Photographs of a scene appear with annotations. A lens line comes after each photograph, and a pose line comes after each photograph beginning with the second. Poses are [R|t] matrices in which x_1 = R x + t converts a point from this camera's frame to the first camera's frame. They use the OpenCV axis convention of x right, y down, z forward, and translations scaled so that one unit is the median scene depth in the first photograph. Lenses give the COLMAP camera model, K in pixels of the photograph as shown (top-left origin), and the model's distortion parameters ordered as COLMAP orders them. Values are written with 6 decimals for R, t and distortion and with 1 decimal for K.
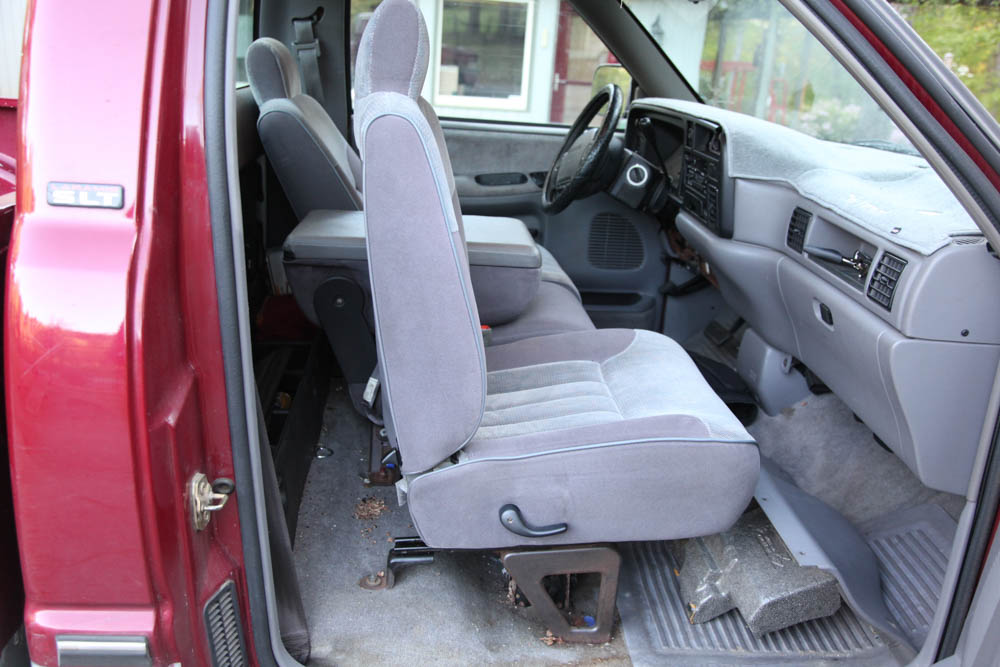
lens RADIAL K [[952.9, 0, 500.5], [0, 952.9, 336.6], [0, 0, 1]] dist [0.000601, 0.000000]
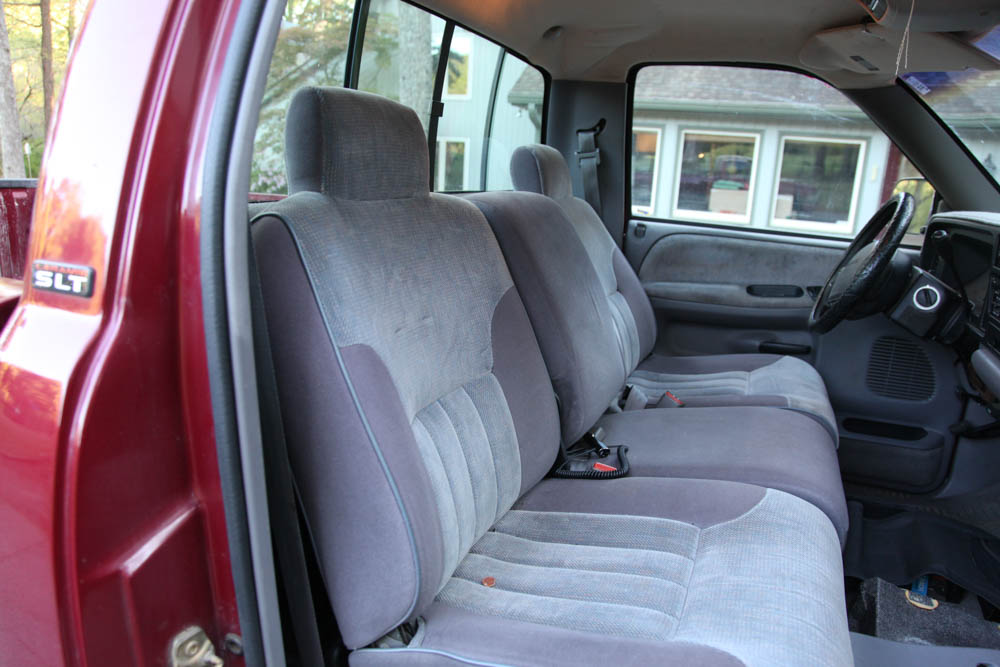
lens RADIAL K [[696.8, 0, 497.2], [0, 696.8, 332.9], [0, 0, 1]] dist [-0.093573, 0.038095]
pose [[0.890768, 0.095183, -0.444378, 0.072329], [-0.133434, 0.989501, -0.055526, -0.054404], [0.434427, 0.108756, 0.894117, 0.302163]]
